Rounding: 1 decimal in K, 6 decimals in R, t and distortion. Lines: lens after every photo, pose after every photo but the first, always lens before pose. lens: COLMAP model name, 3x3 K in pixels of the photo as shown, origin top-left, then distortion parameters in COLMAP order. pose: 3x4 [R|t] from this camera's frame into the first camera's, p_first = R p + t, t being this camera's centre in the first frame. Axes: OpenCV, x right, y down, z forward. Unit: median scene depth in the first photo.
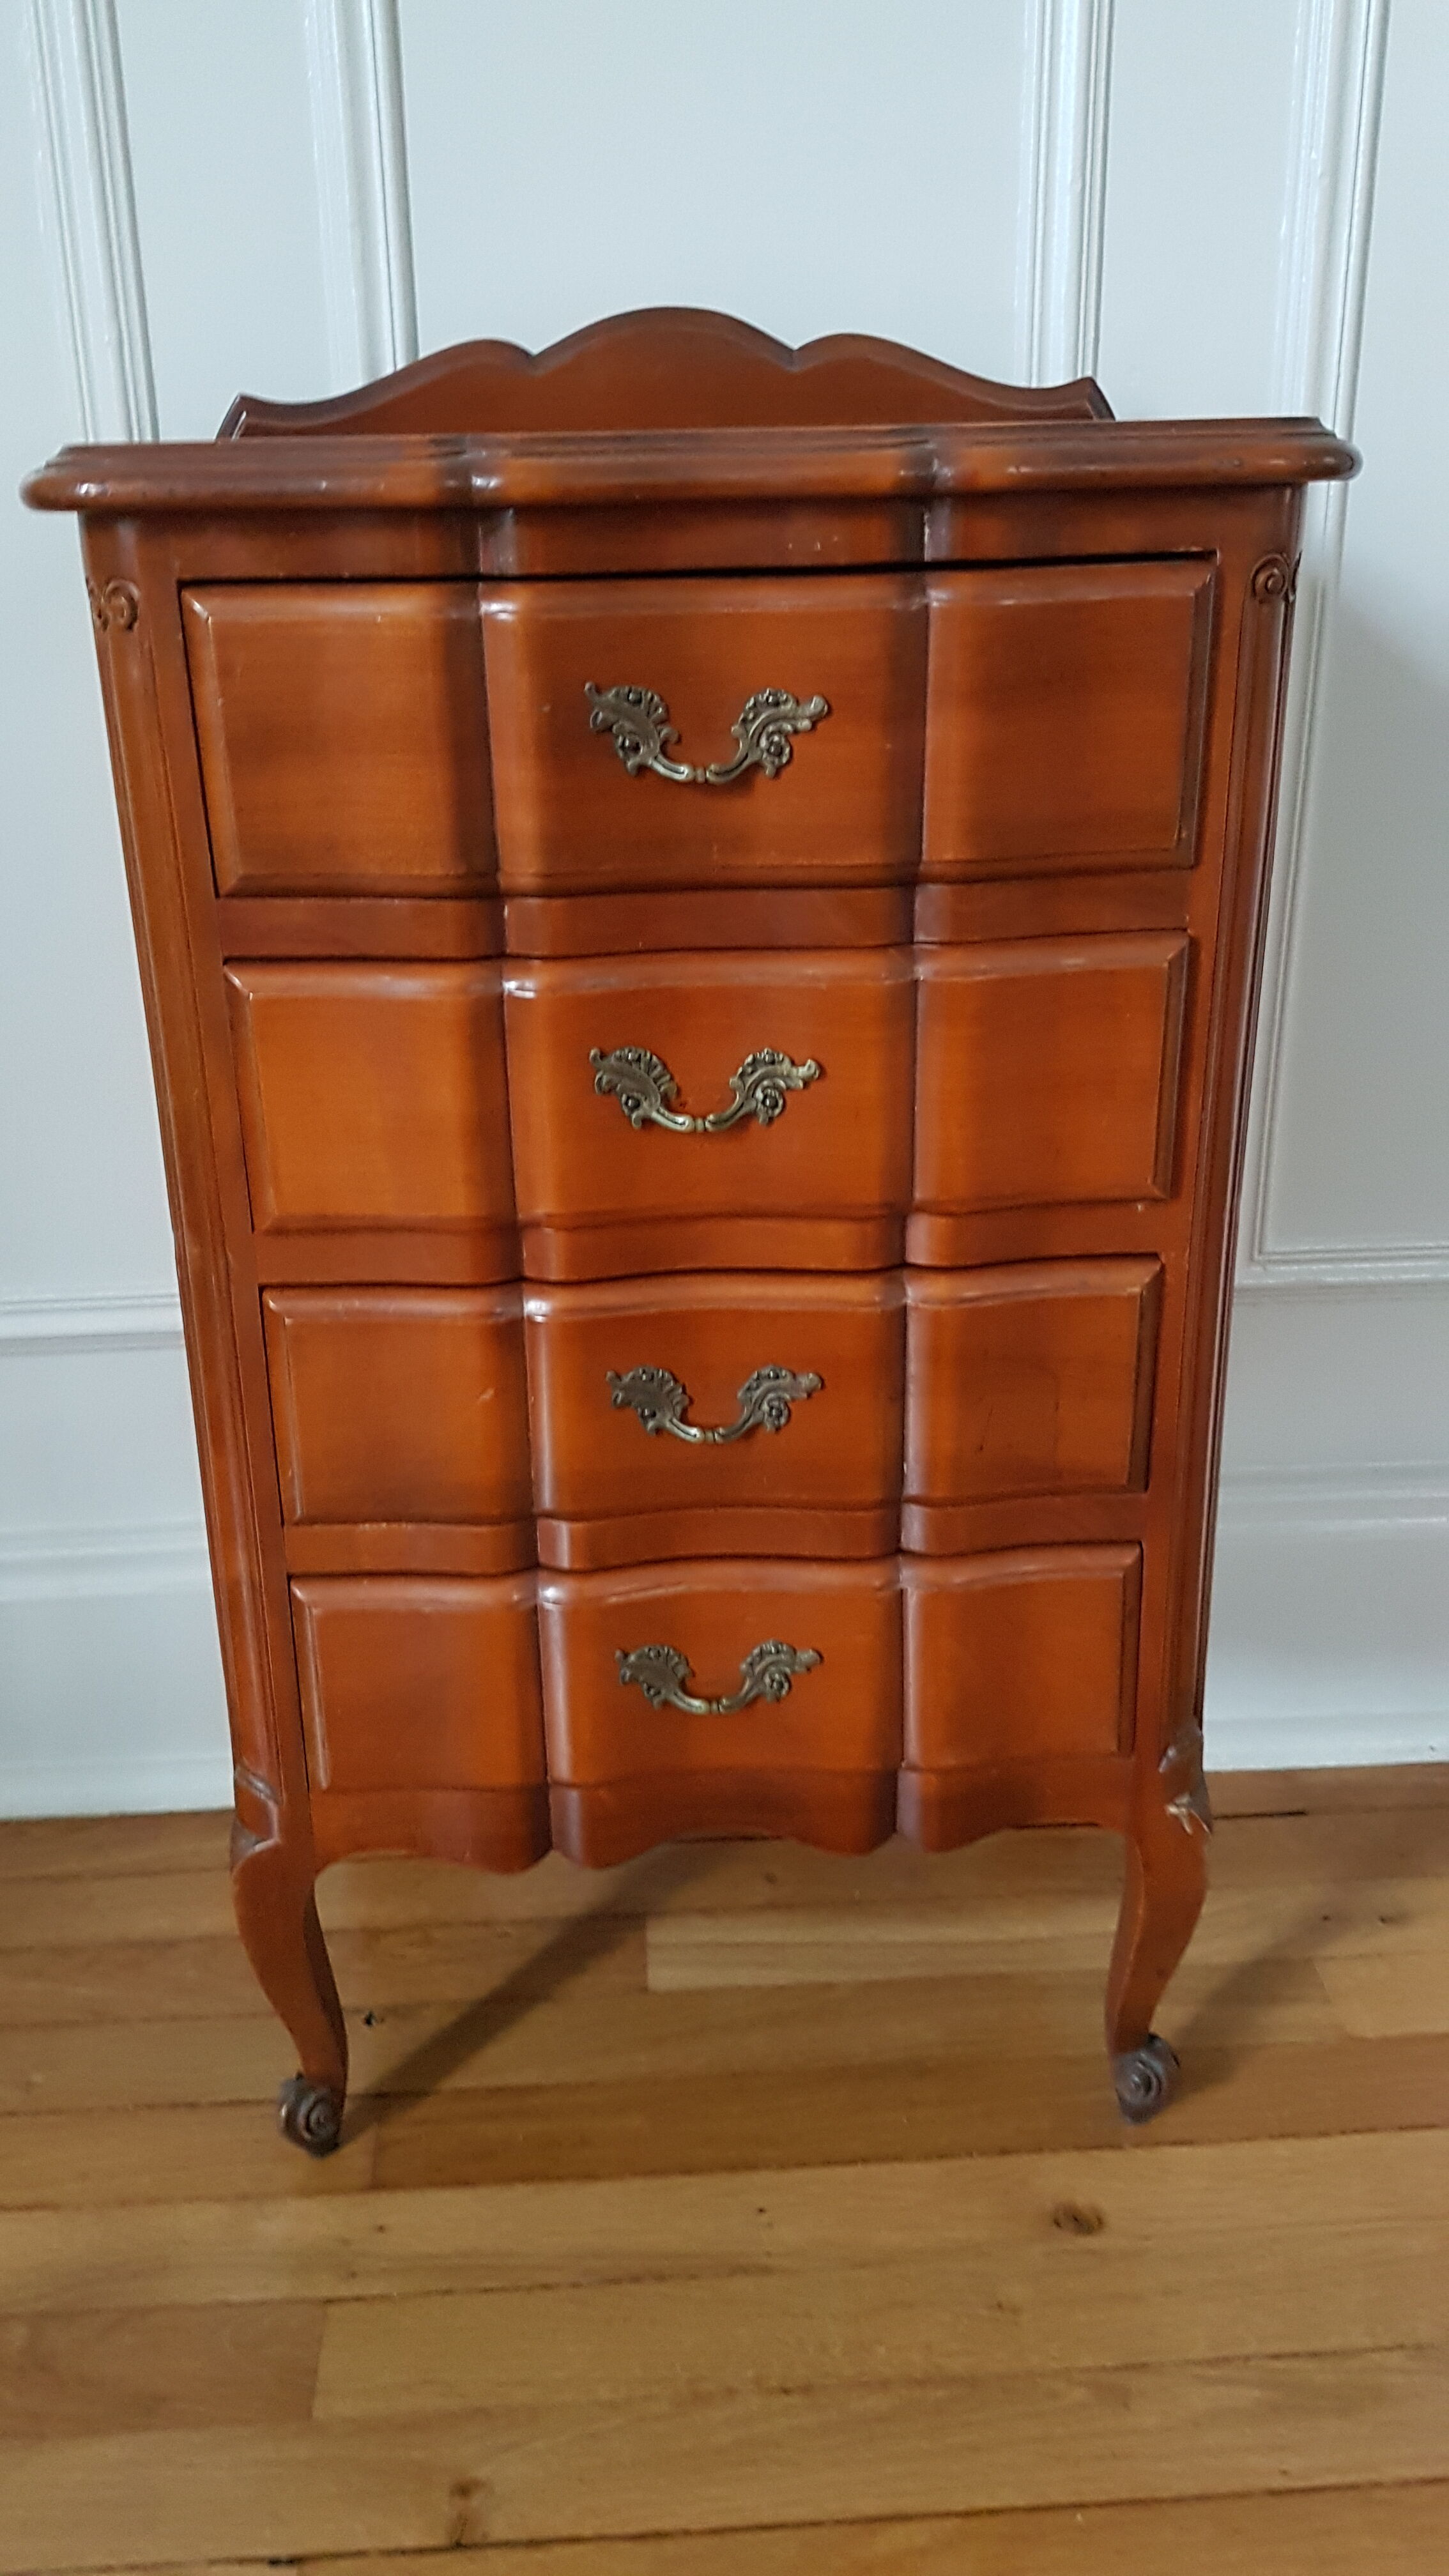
lens RADIAL K [[1948.6, 0, 700.5], [0, 1948.6, 1263.2], [0, 0, 1]] dist [0.154844, -0.208054]
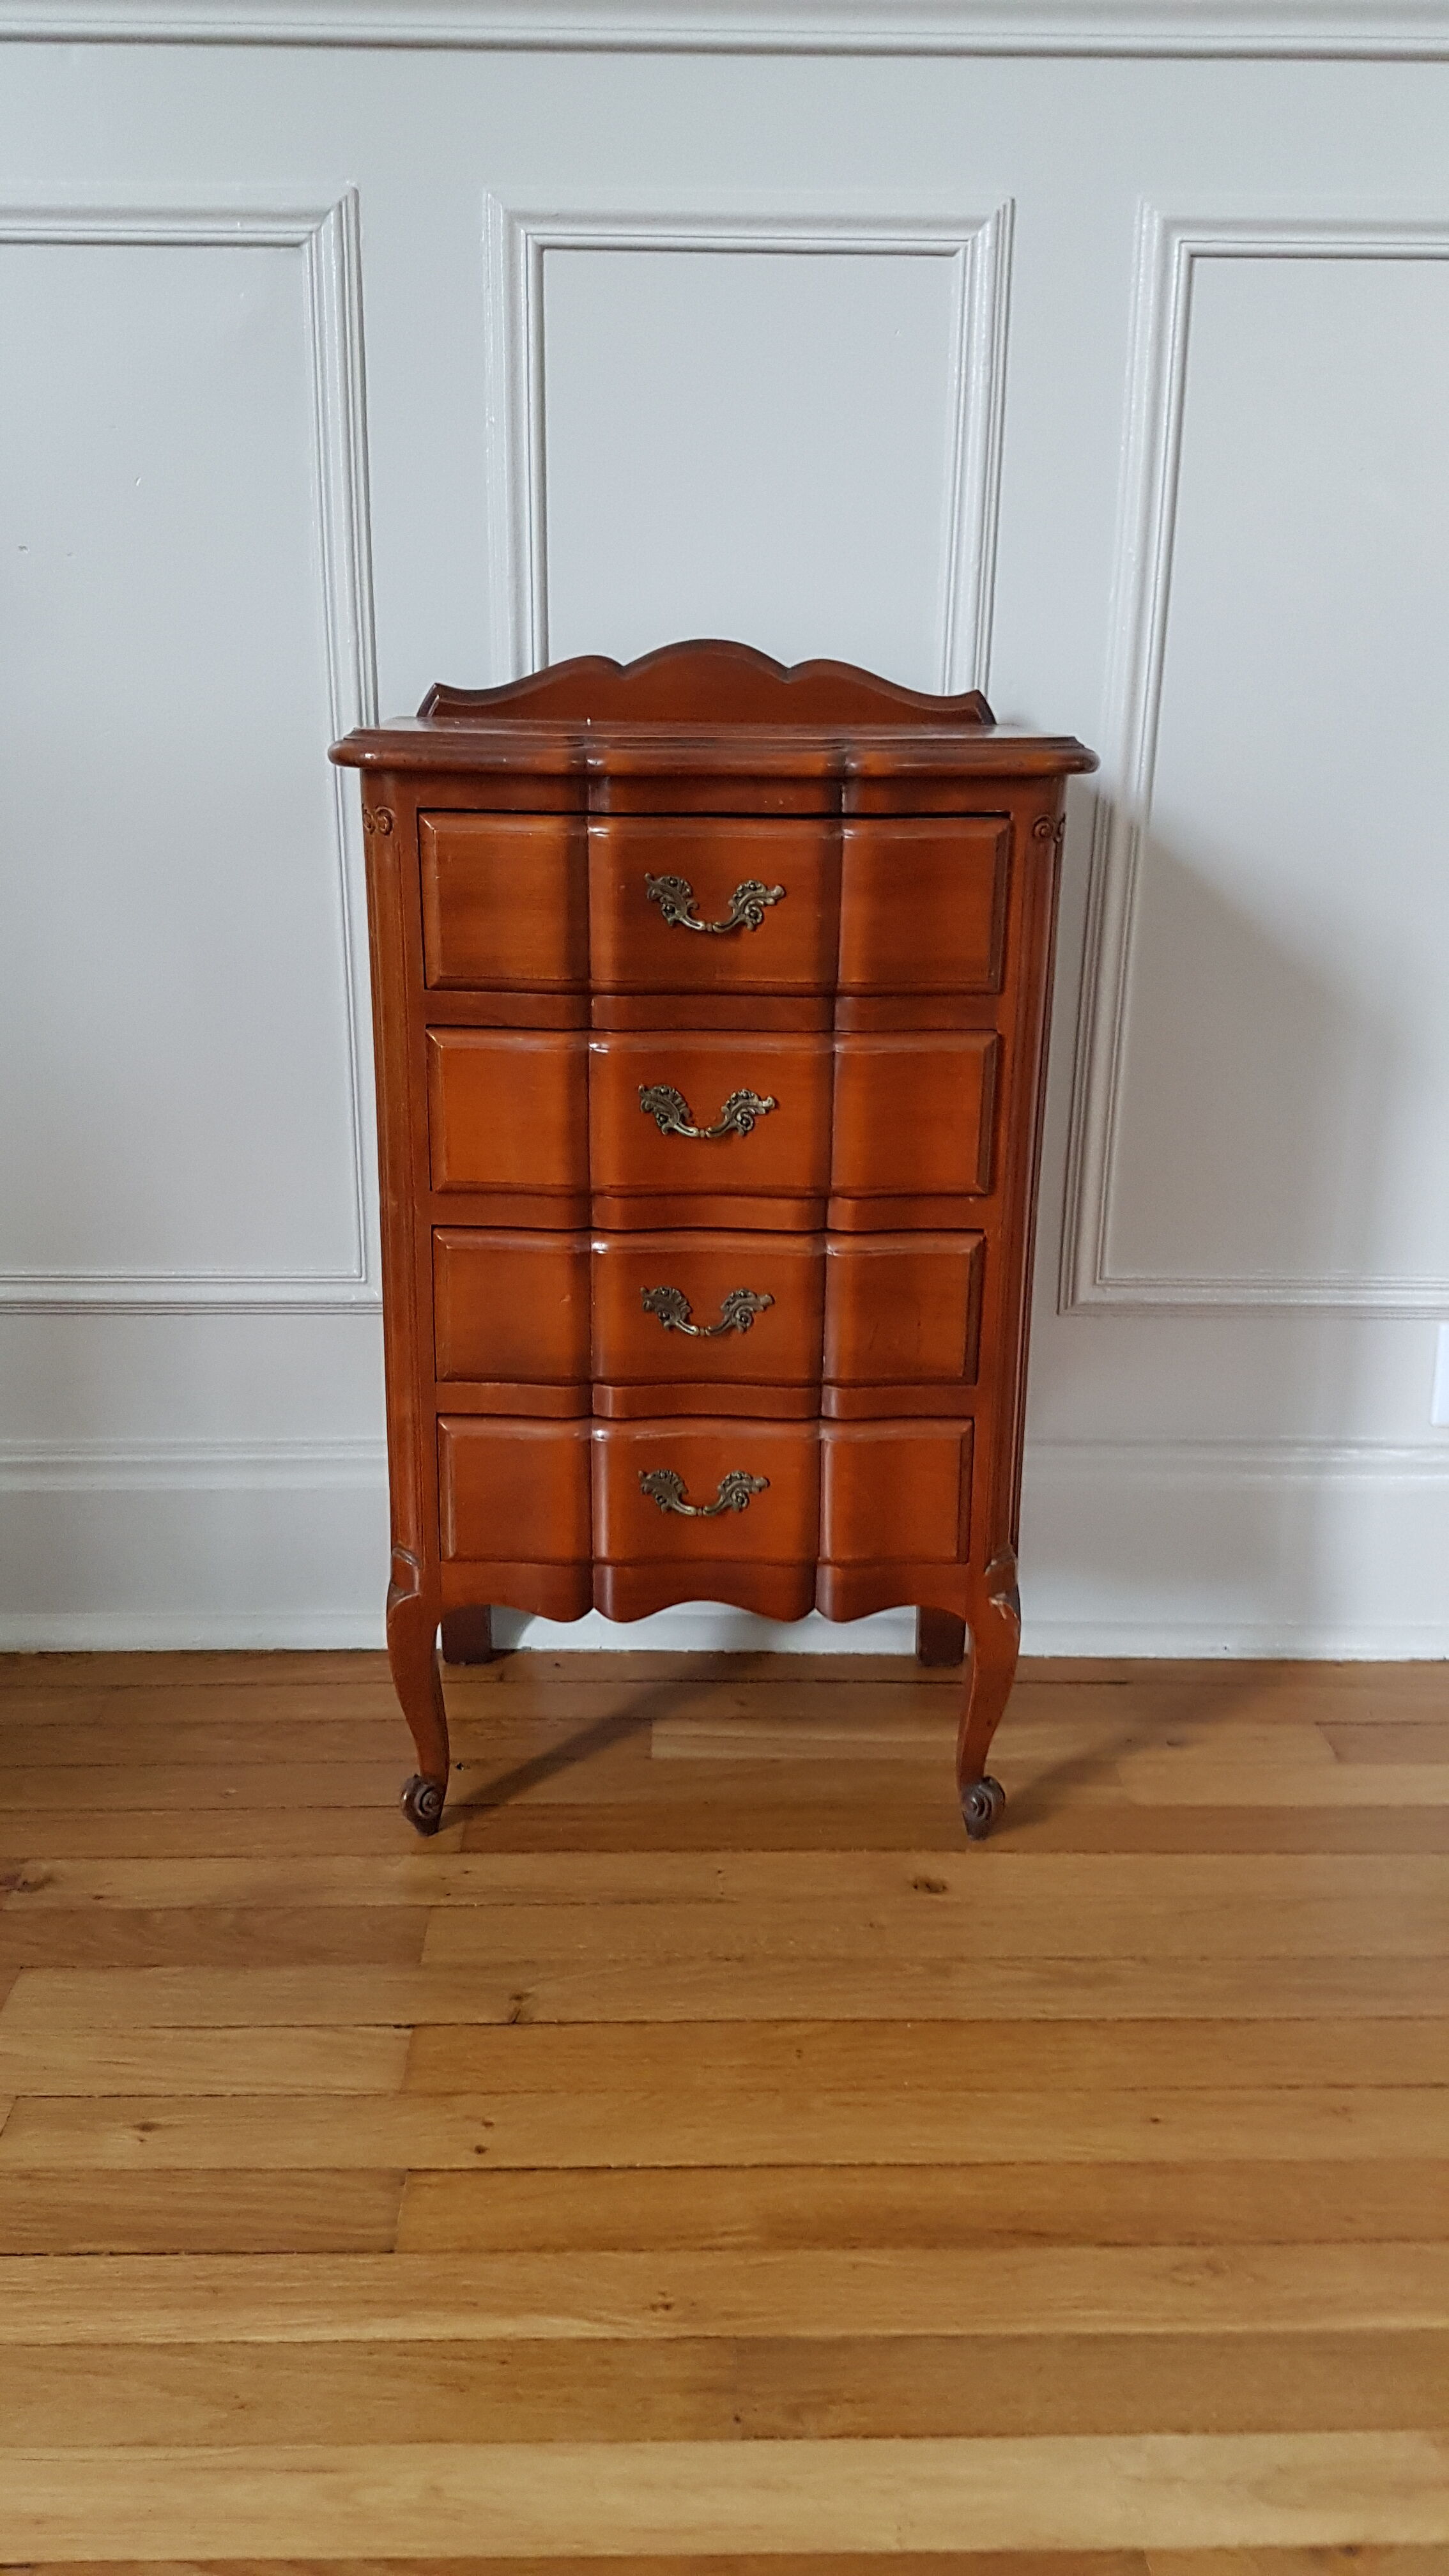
lens RADIAL K [[1852.2, 0, 707.0], [0, 1852.2, 1254.4], [0, 0, 1]] dist [0.192807, -0.310975]
pose [[0.999015, 0.039247, -0.020713, 0.037471], [-0.040913, 0.995344, -0.087277, 0.158372], [0.017191, 0.088038, 0.995969, -0.530920]]
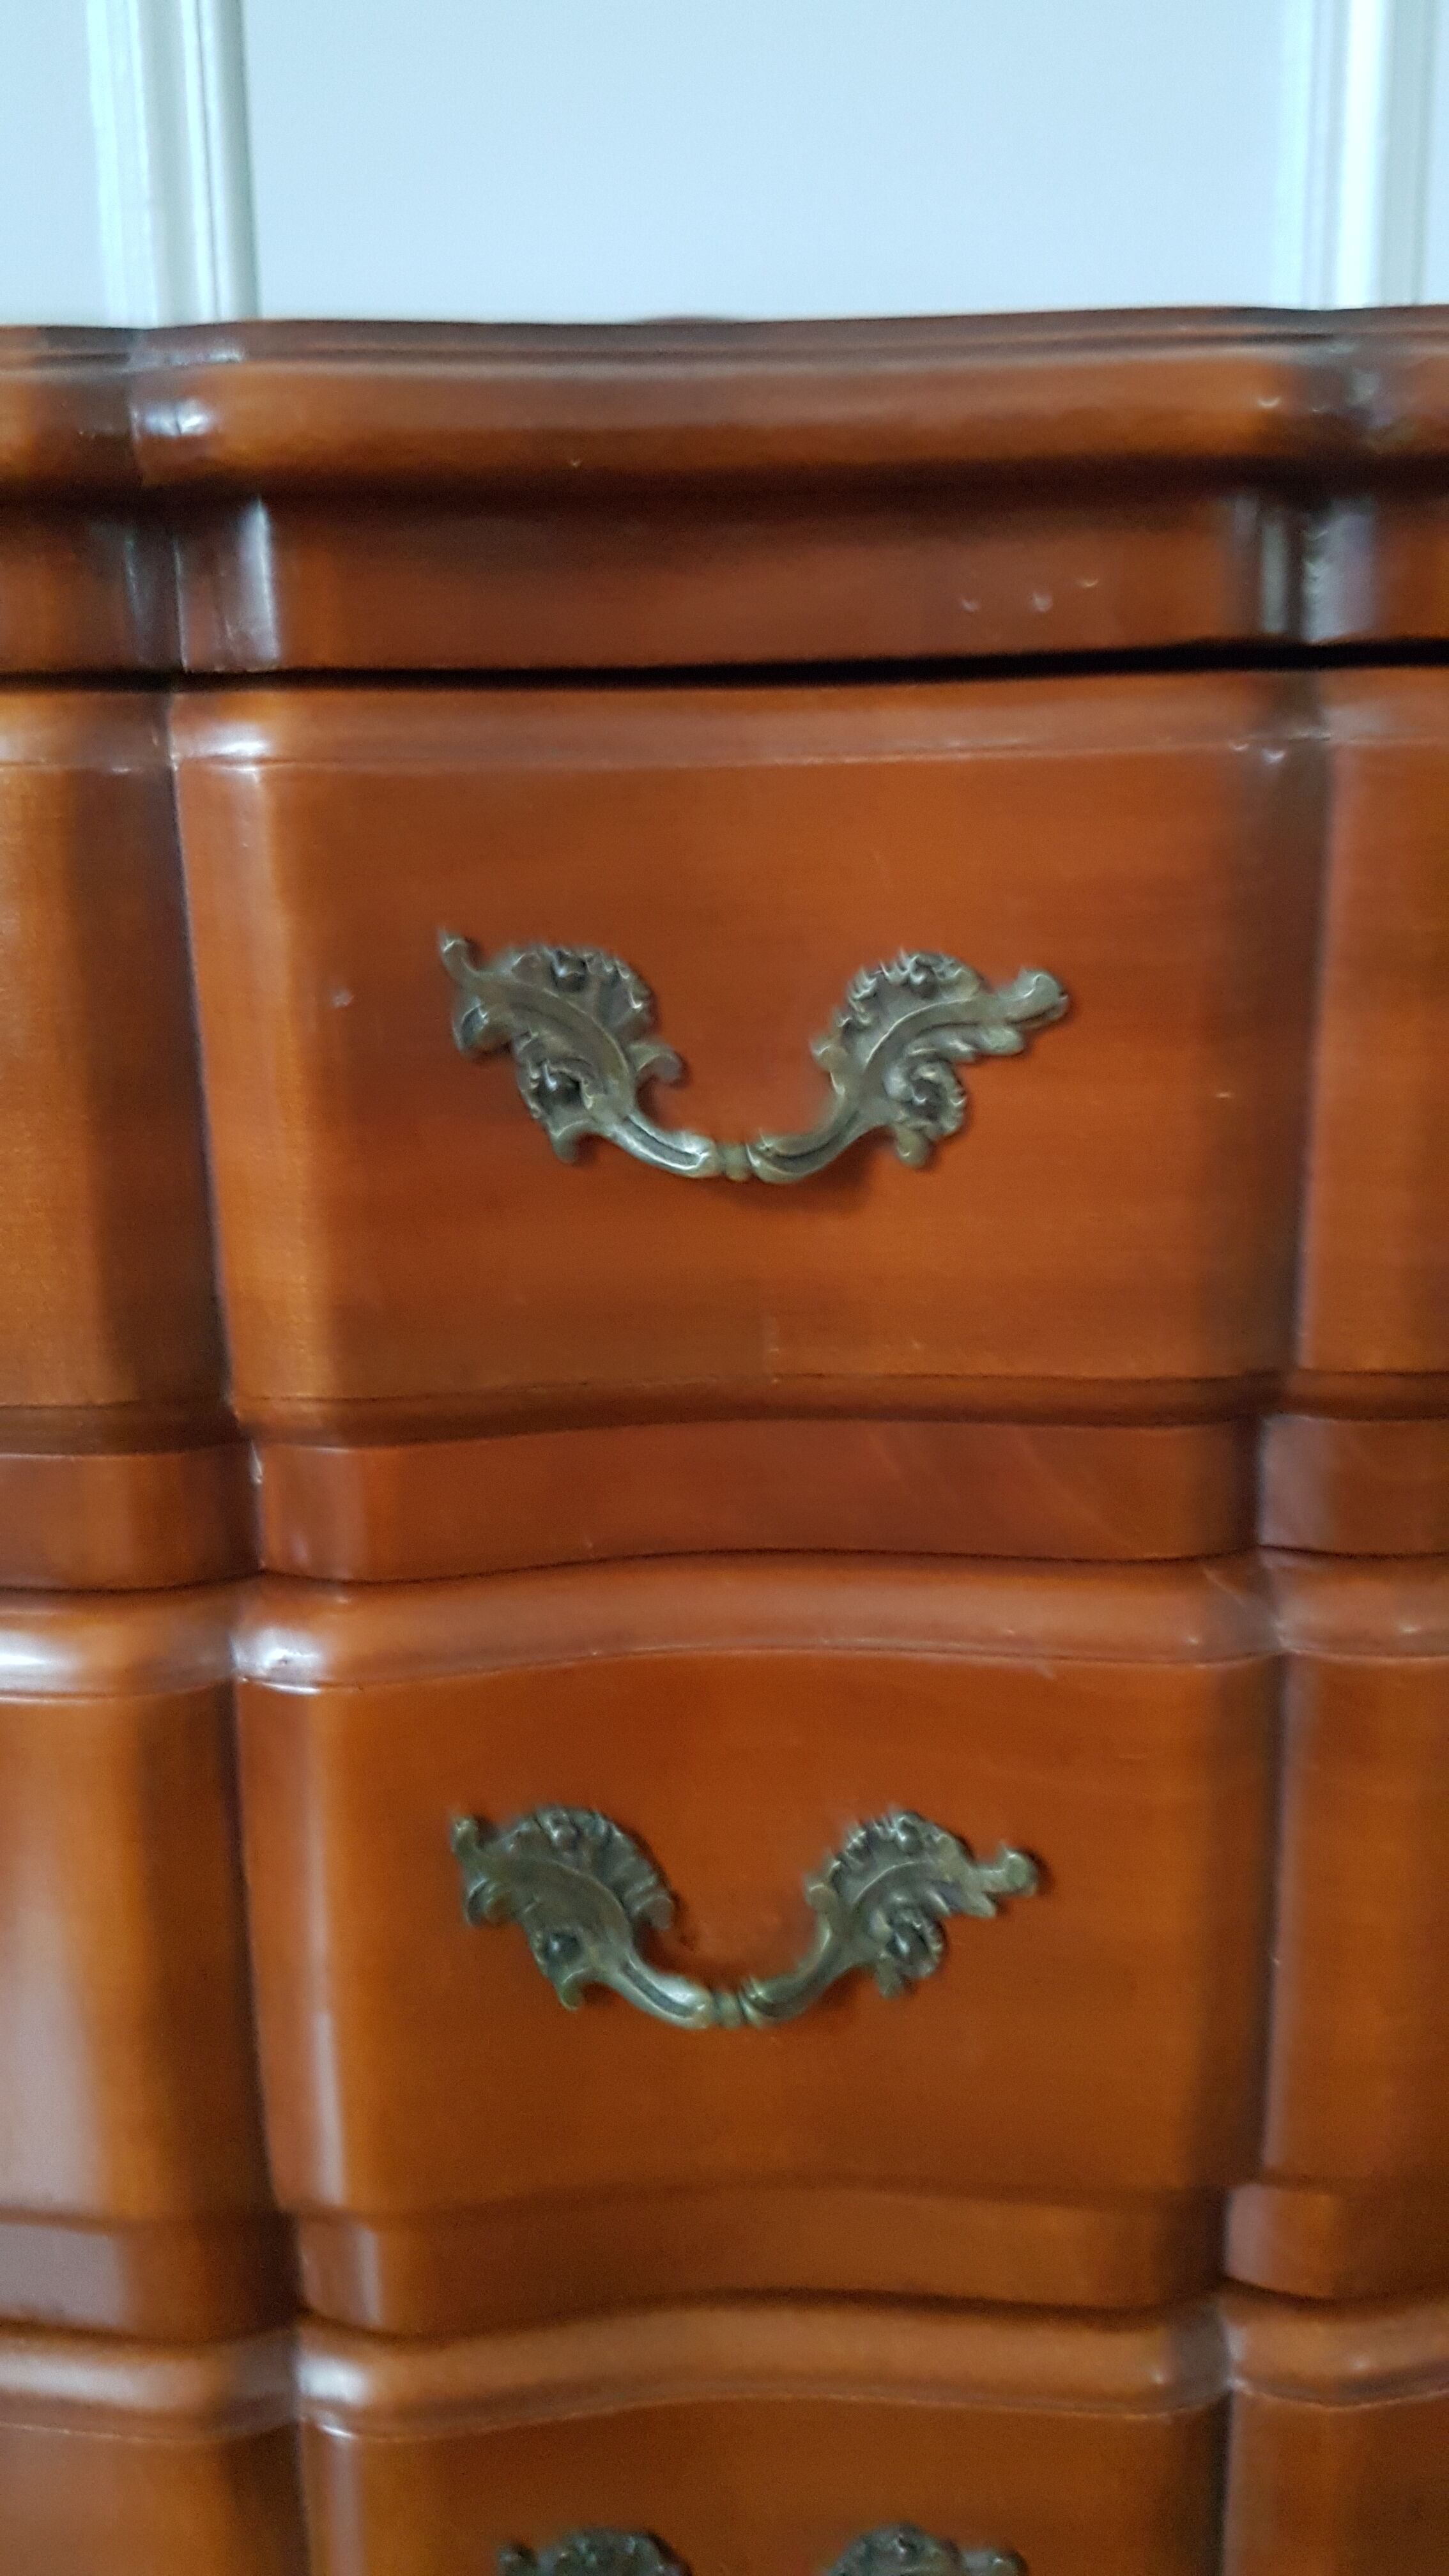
lens RADIAL K [[1948.6, 0, 700.5], [0, 1948.6, 1263.2], [0, 0, 1]] dist [0.154844, -0.208054]
pose [[0.999861, 0.006992, -0.015149, -0.001028], [-0.008962, 0.990918, -0.134171, -0.153598], [0.014074, 0.134288, 0.990842, 0.538398]]
